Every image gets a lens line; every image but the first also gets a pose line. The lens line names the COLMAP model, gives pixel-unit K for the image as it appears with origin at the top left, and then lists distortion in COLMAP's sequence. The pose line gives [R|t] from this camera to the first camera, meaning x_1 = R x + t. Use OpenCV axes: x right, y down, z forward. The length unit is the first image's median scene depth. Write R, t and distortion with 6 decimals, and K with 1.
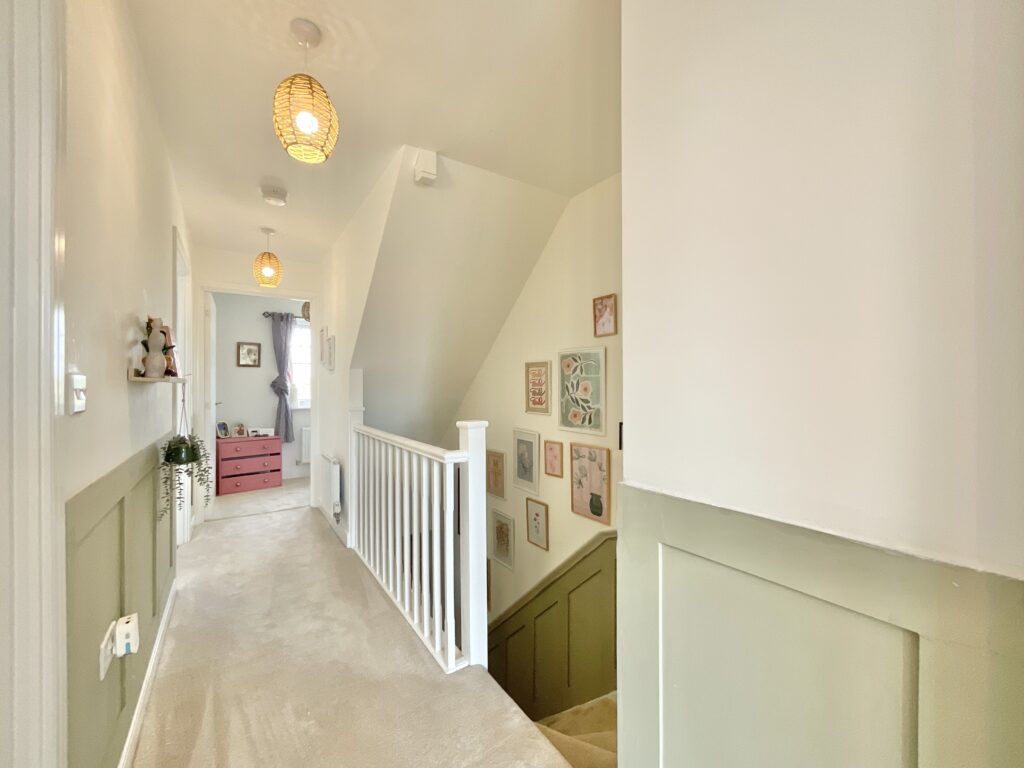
lens RADIAL K [[415.8, 0, 513.2], [0, 415.8, 384.8], [0, 0, 1]] dist [0.000246, -0.000073]
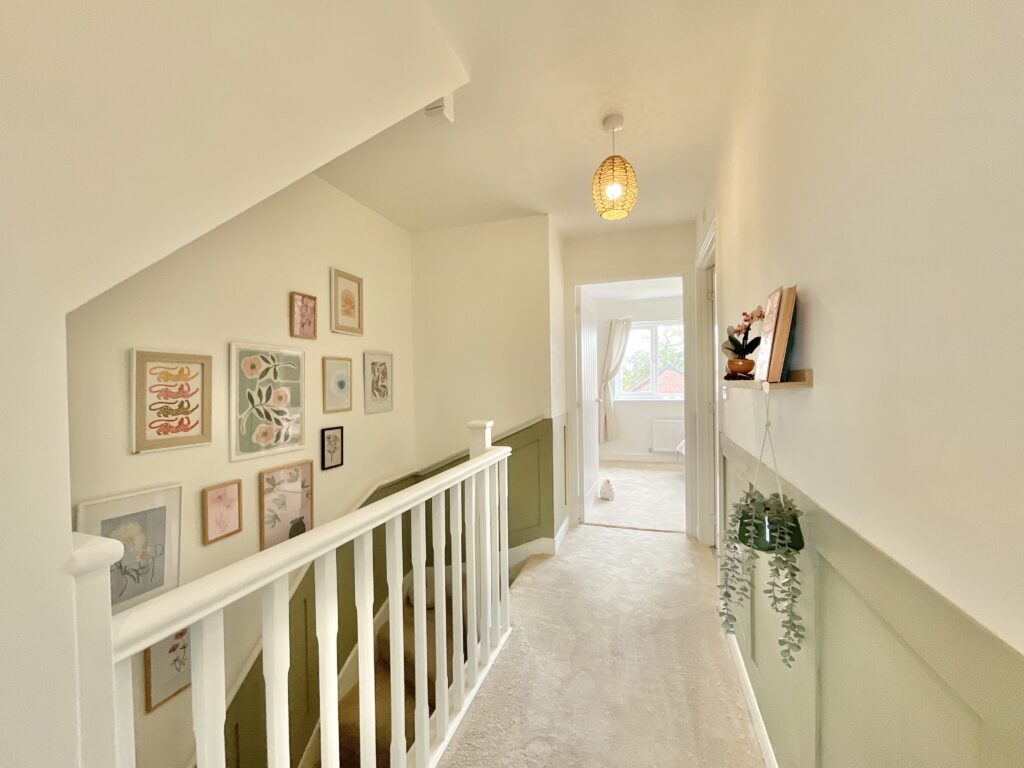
lens RADIAL K [[415.8, 0, 513.2], [0, 415.8, 384.8], [0, 0, 1]] dist [0.000246, -0.000073]
pose [[-0.619140, 0.002385, 0.785277, -0.711965], [0.007634, 0.999966, 0.002983, -0.013377], [-0.785243, 0.007842, -0.619138, 1.105836]]
